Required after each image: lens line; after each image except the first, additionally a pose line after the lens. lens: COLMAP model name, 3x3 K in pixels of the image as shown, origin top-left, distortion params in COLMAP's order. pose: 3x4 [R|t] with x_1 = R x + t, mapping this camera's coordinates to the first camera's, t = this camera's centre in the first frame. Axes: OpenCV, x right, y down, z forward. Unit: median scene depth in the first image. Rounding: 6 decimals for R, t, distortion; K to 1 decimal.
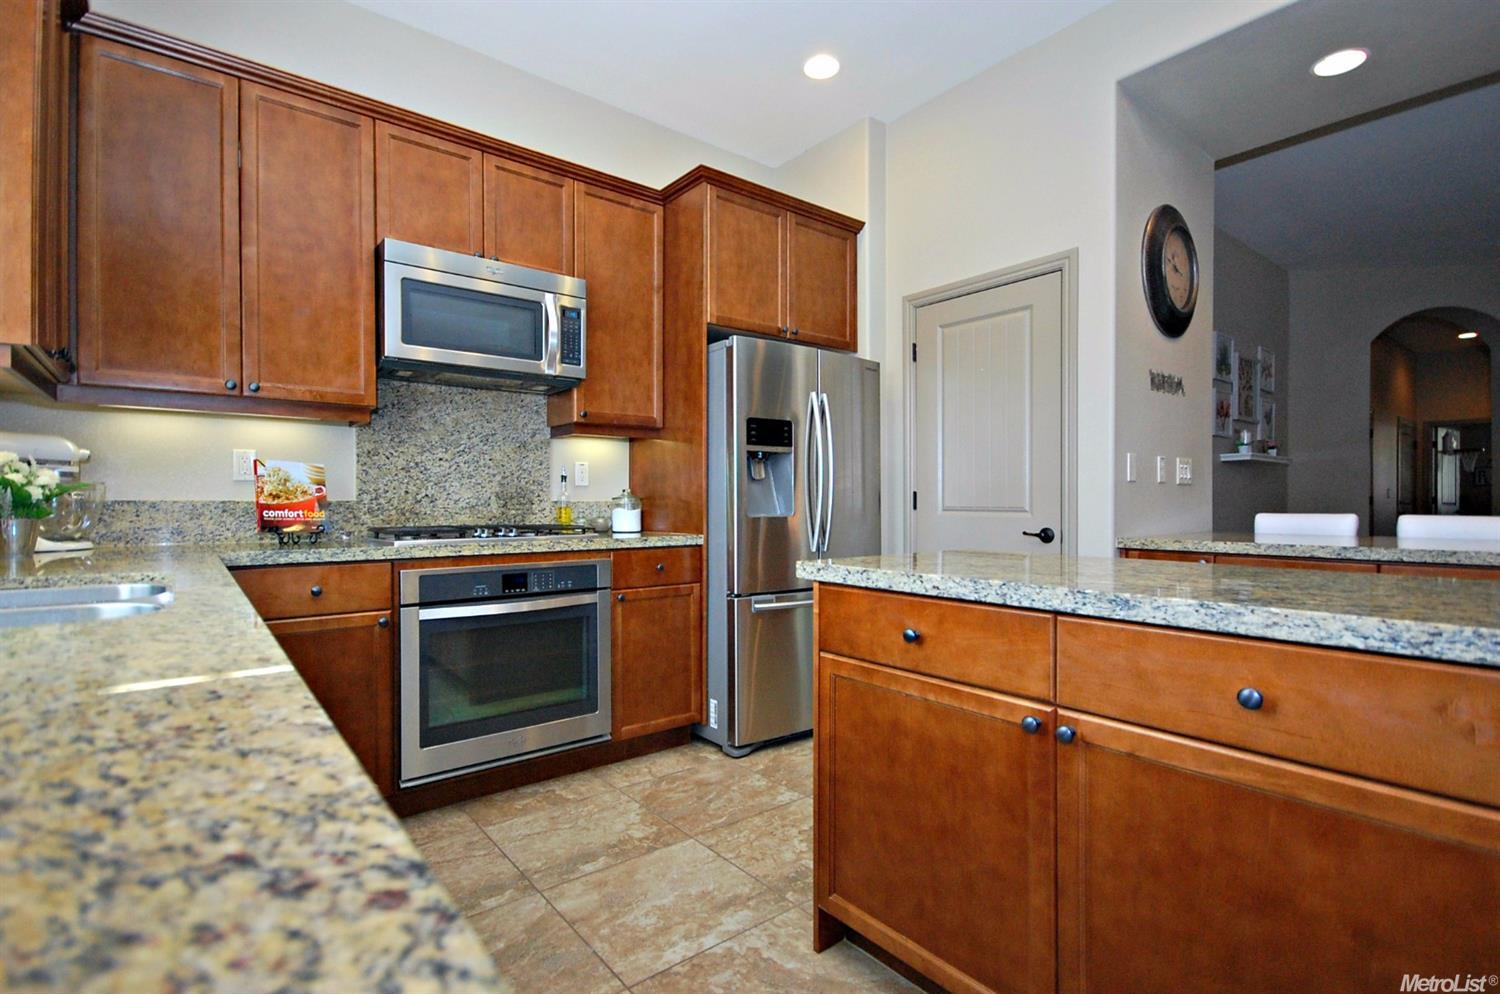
lens RADIAL K [[715.1, 0, 754.7], [0, 715.1, 504.9], [0, 0, 1]] dist [0.011224, 0.000134]
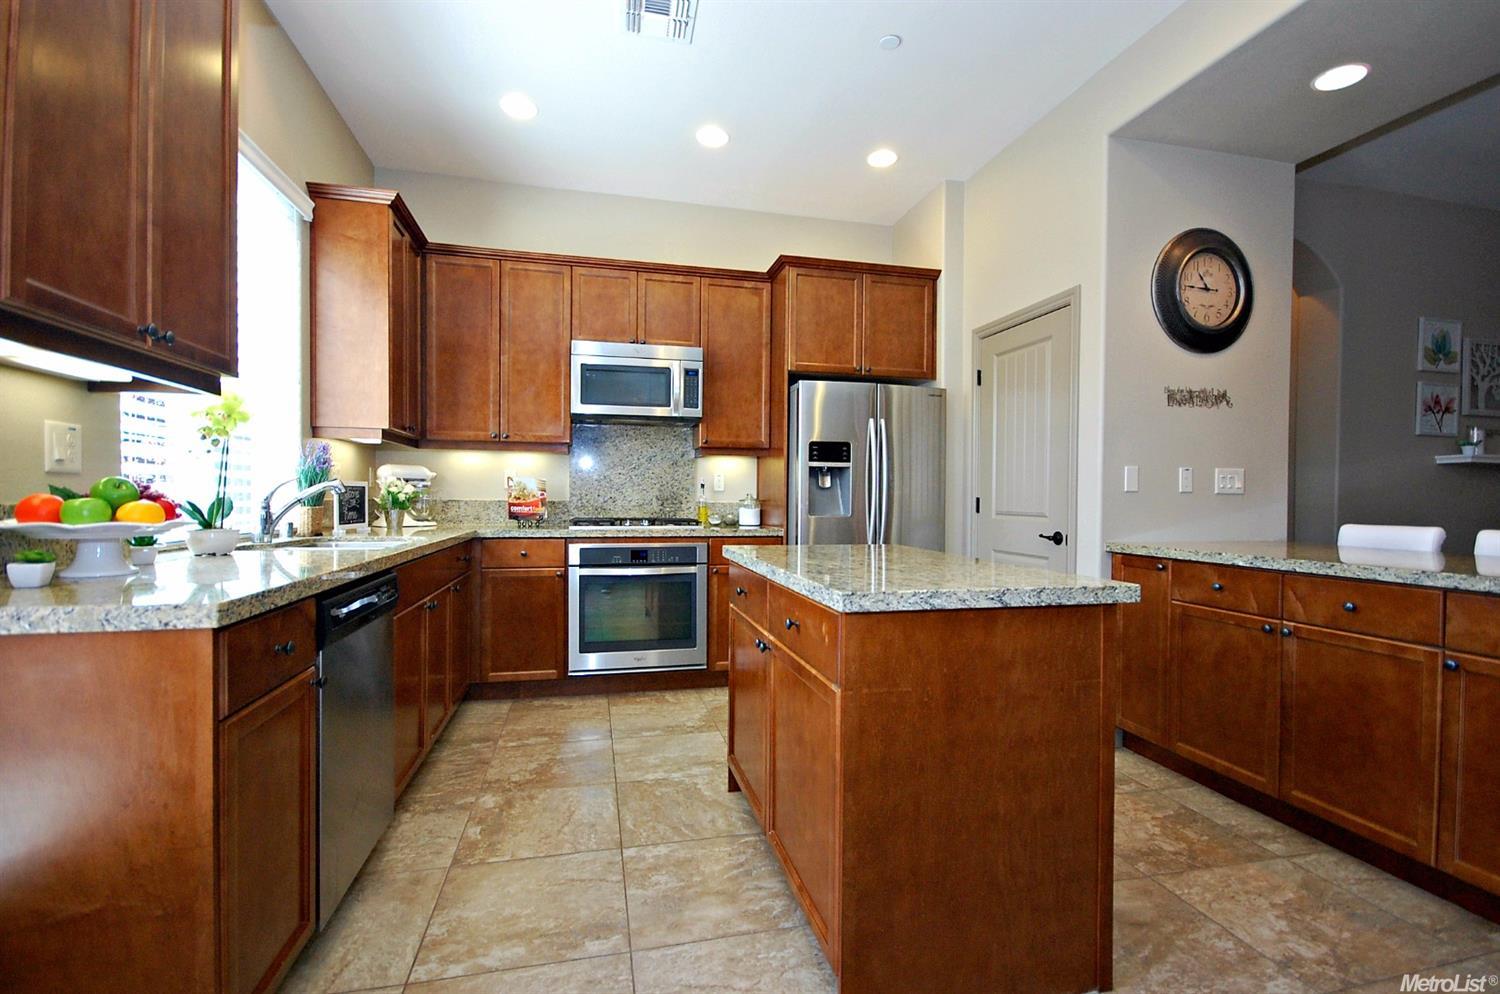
lens RADIAL K [[694.7, 0, 751.1], [0, 694.7, 502.4], [0, 0, 1]] dist [0.021660, -0.017211]
pose [[0.903202, 0.013644, -0.429000, 0.441437], [-0.012257, 0.999907, 0.005995, -0.015325], [0.429041, -0.000156, 0.903285, -0.208929]]
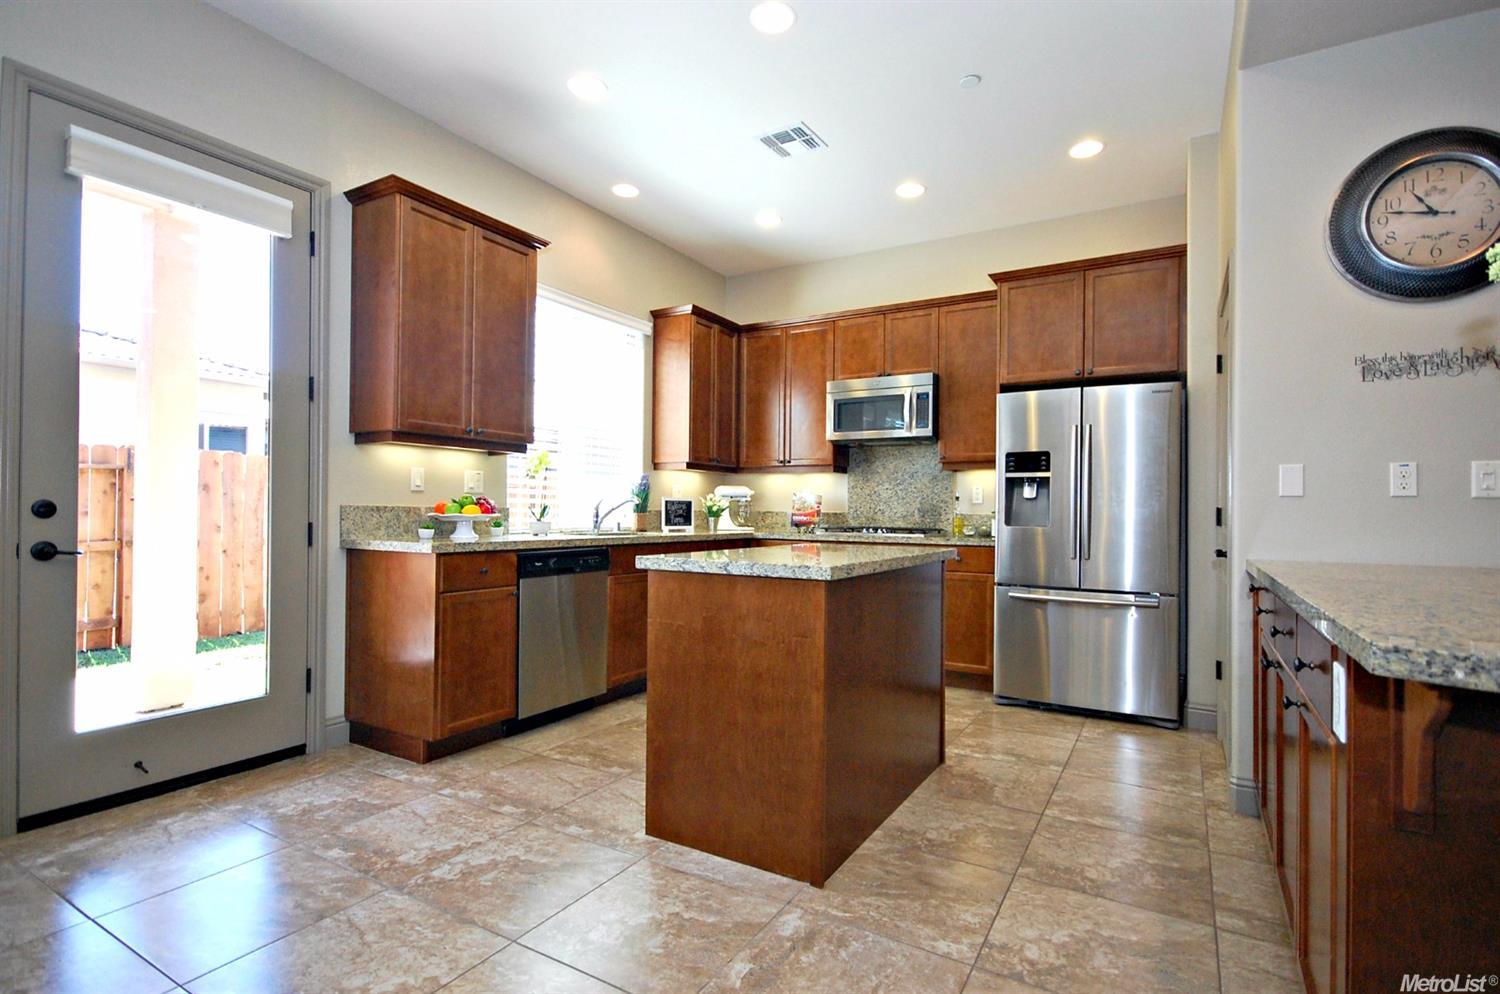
lens RADIAL K [[727.9, 0, 749.1], [0, 727.9, 503.4], [0, 0, 1]] dist [0.020972, 0.000349]
pose [[0.348372, -0.004202, -0.937347, 1.093748], [-0.015140, 0.999834, -0.010110, -0.005708], [0.937234, 0.017714, 0.348251, 0.071012]]
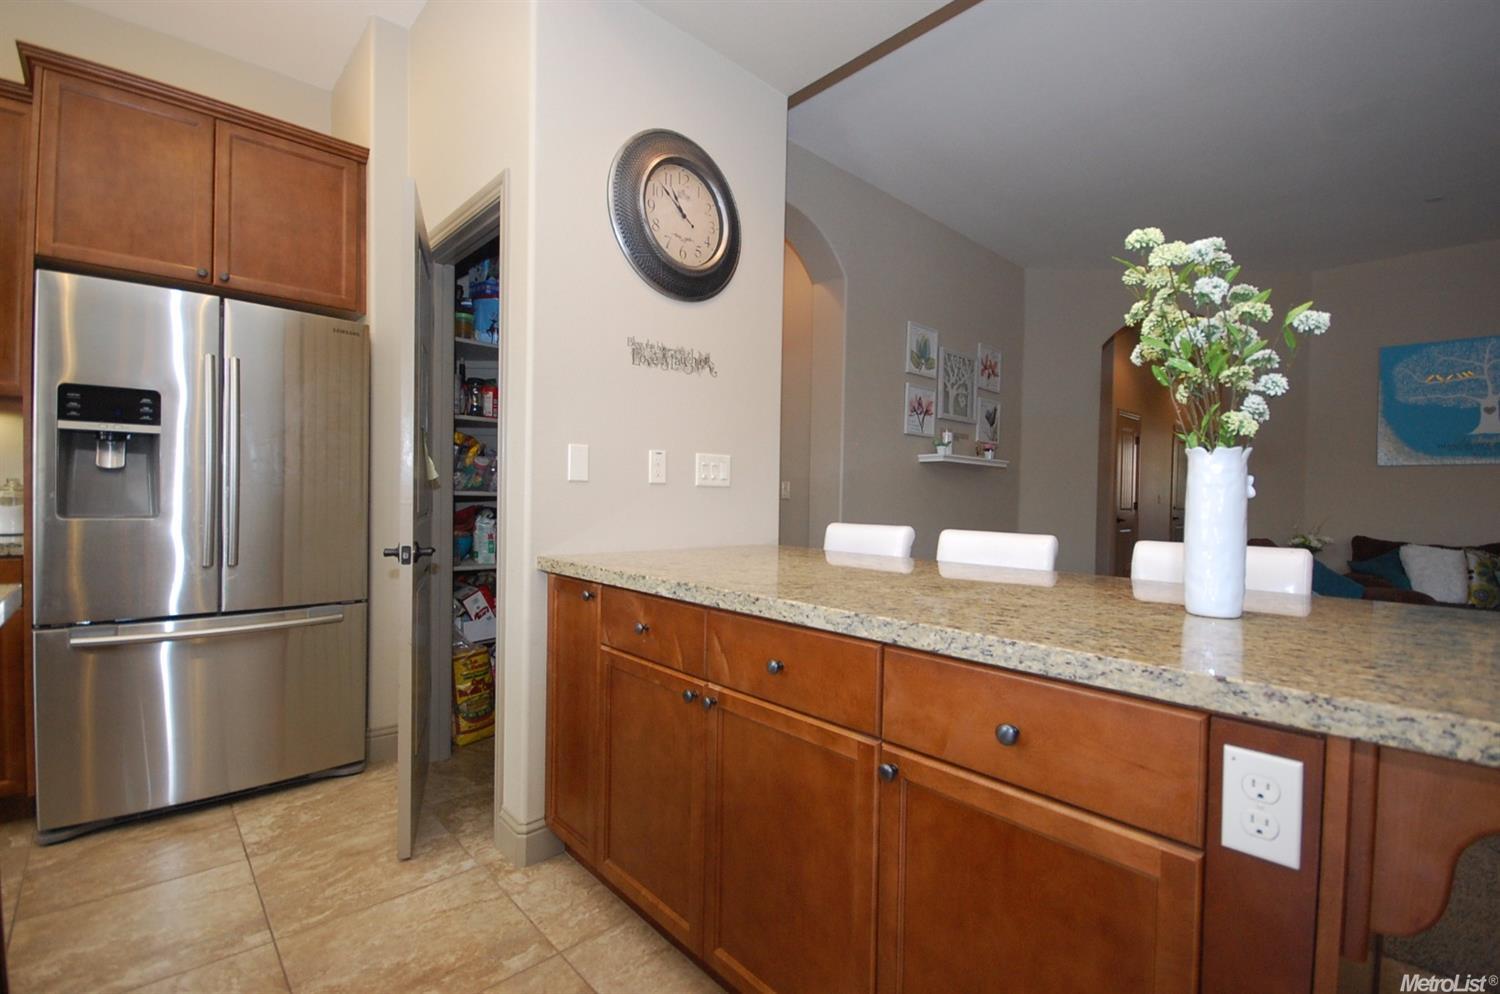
lens RADIAL K [[658.5, 0, 772.7], [0, 658.5, 505.8], [0, 0, 1]] dist [0.000071, -0.009757]
pose [[0.995557, 0.016198, 0.092758, 0.642576], [-0.017395, 0.999775, 0.012105, -0.018347], [-0.092541, -0.013665, 0.995615, 0.274782]]
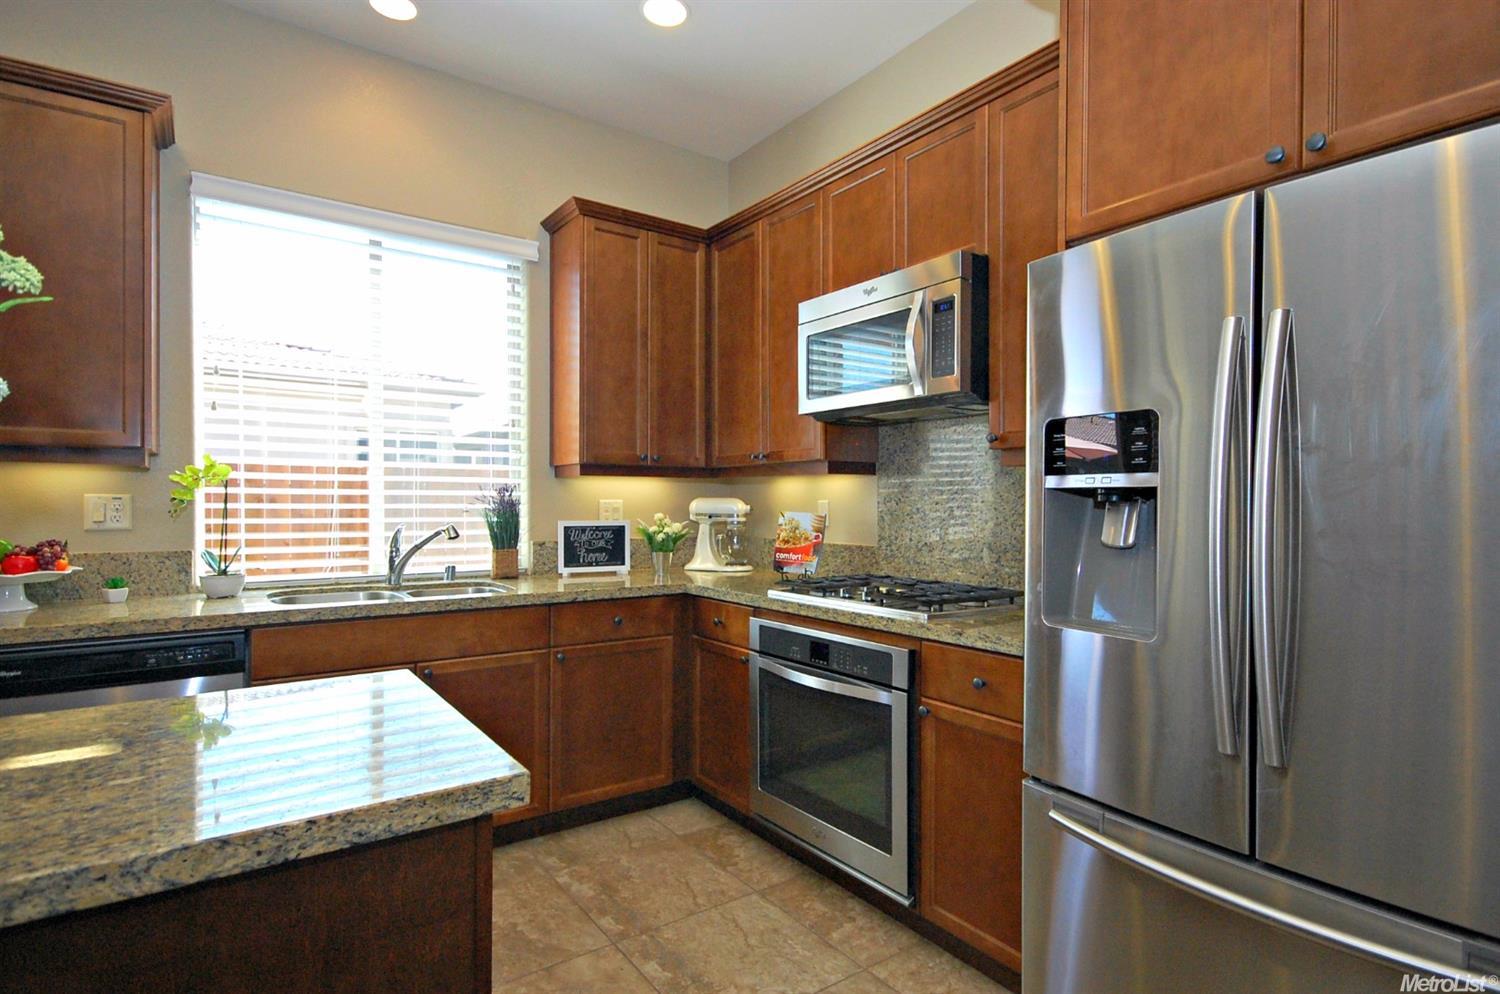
lens RADIAL K [[763.5, 0, 754.5], [0, 763.5, 504.8], [0, 0, 1]] dist [0.005550, 0.000339]
pose [[-0.055463, 0.005599, -0.998445, 0.513041], [-0.004994, 0.999970, 0.005885, -0.066351], [0.998448, 0.005313, -0.055434, 0.821853]]
